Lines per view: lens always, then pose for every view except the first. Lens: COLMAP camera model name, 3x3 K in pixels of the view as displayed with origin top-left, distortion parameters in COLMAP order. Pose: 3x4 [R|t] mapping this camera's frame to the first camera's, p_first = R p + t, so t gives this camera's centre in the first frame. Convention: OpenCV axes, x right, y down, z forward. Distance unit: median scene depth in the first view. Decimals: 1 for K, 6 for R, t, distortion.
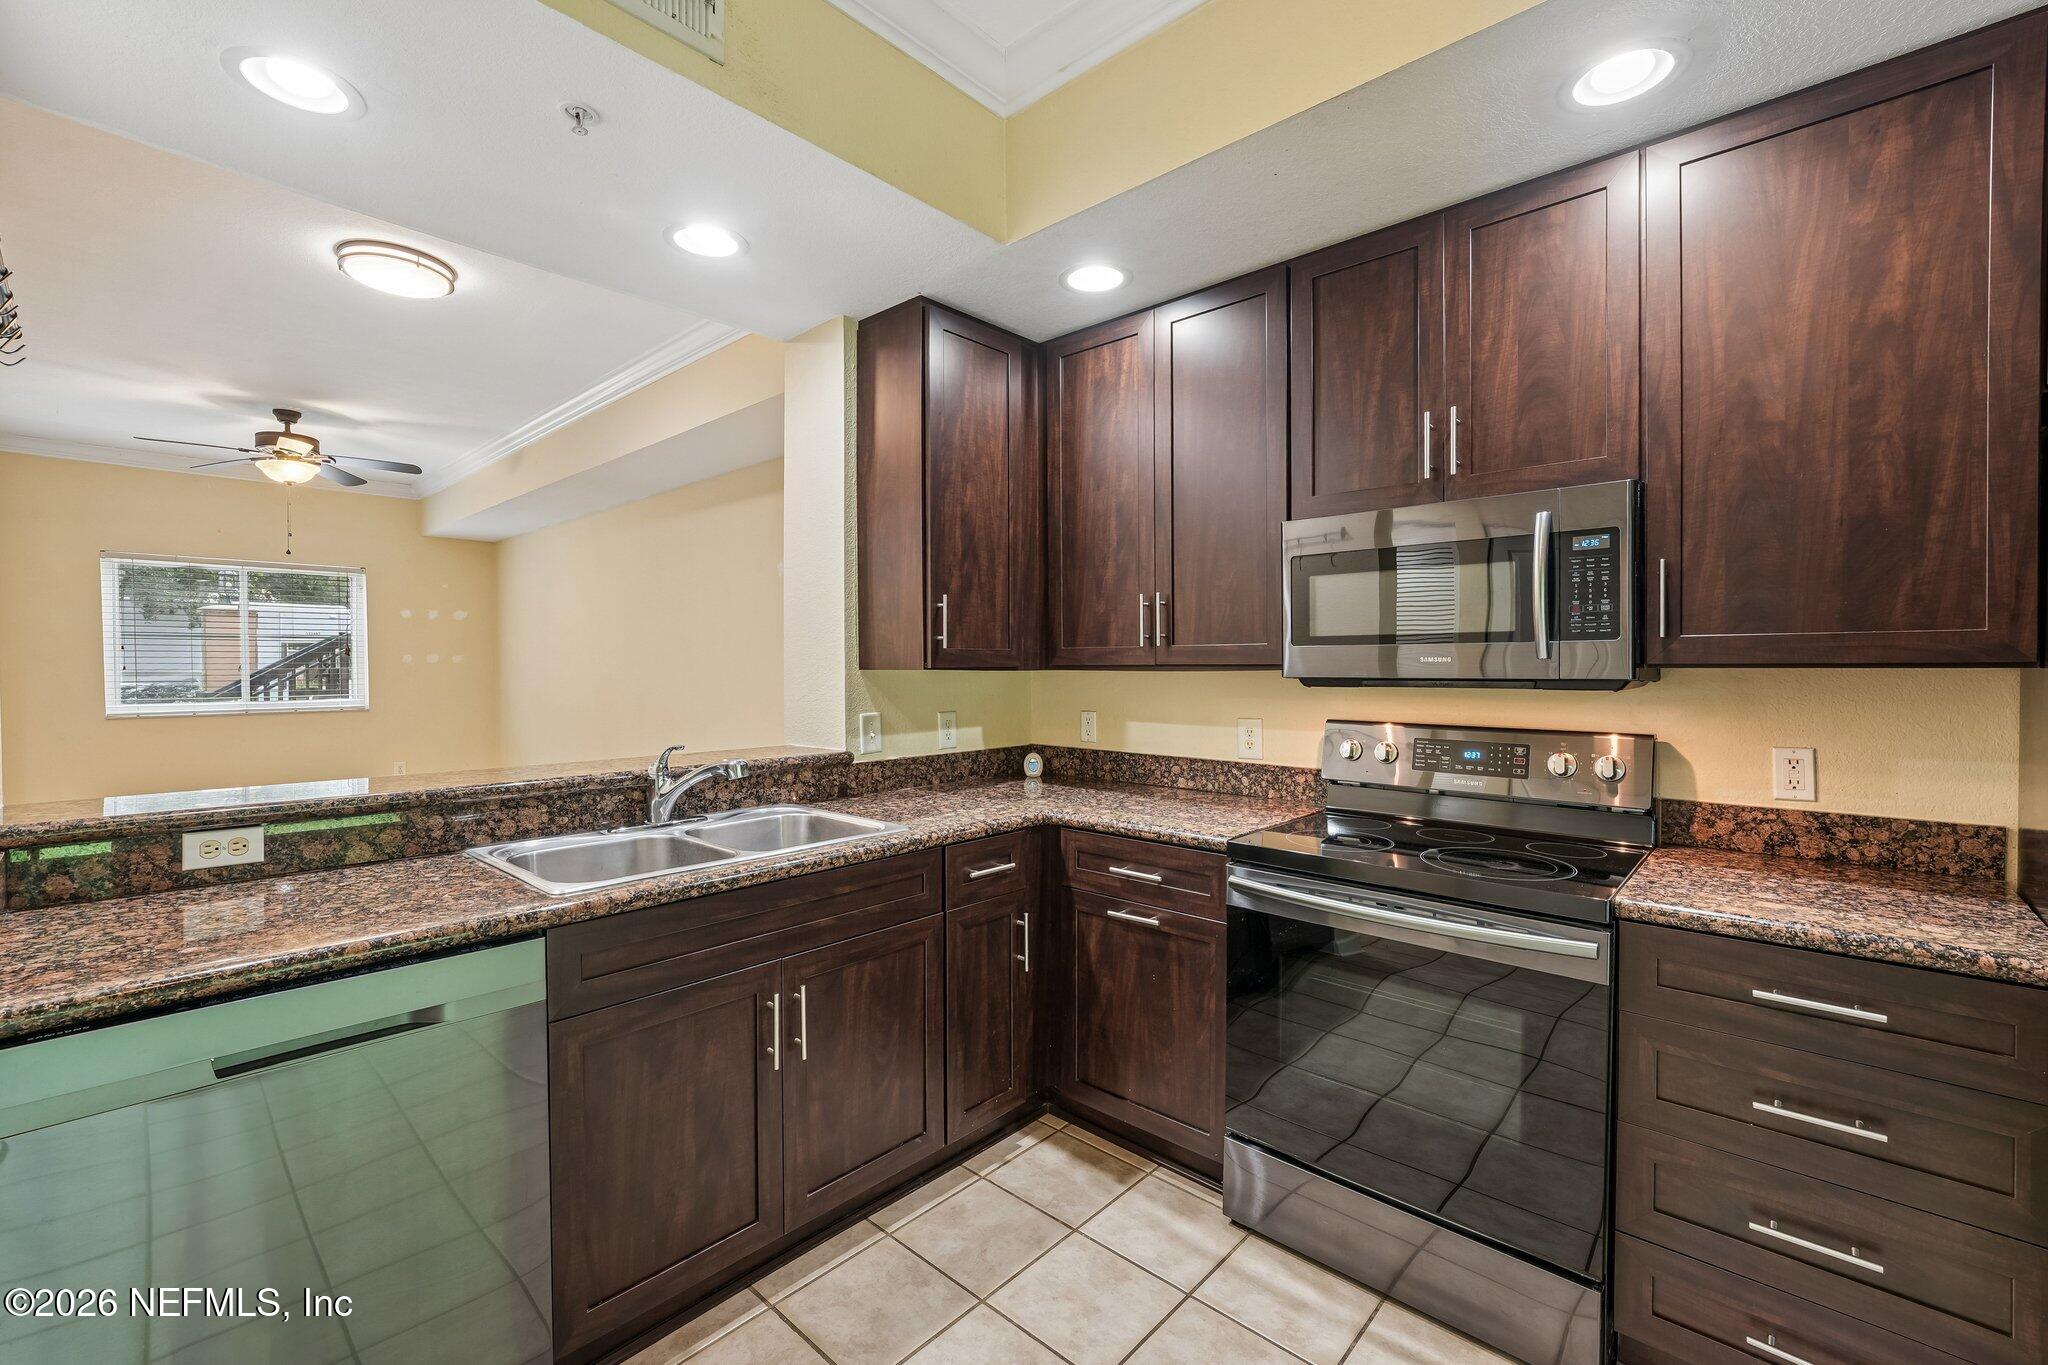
lens RADIAL K [[842.8, 0, 1019.8], [0, 842.8, 677.7], [0, 0, 1]] dist [-0.008371, 0.000233]
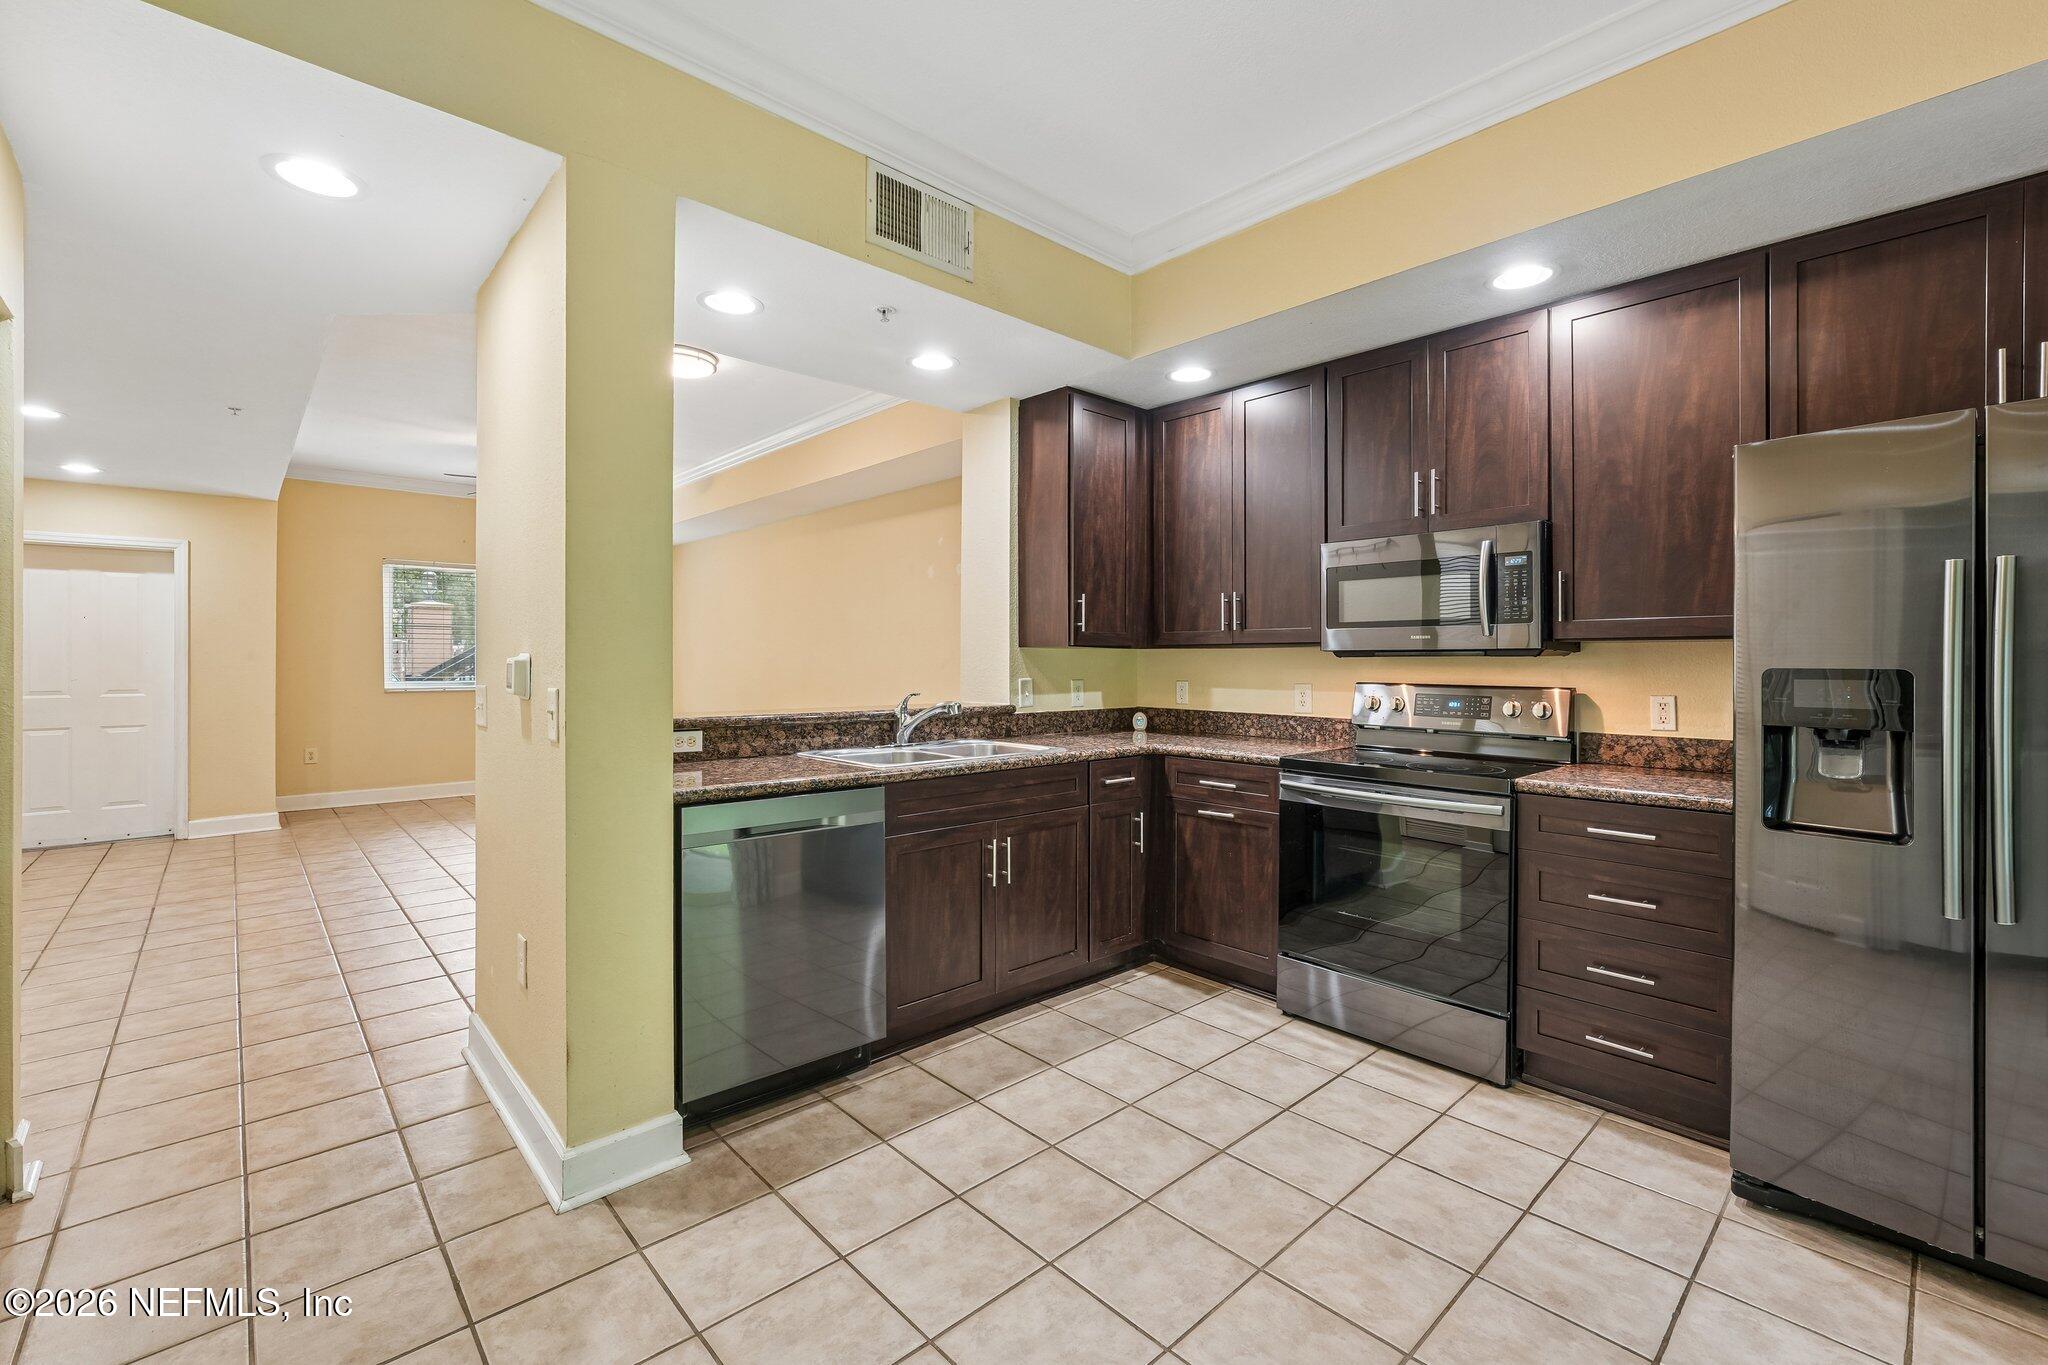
lens RADIAL K [[850.7, 0, 1030.7], [0, 850.7, 664.7], [0, 0, 1]] dist [-0.004937, -0.000554]
pose [[0.996824, 0.004461, -0.079510, -0.070152], [-0.005282, 0.999935, -0.010129, 0.040938], [0.079459, 0.010517, 0.996783, -0.499198]]
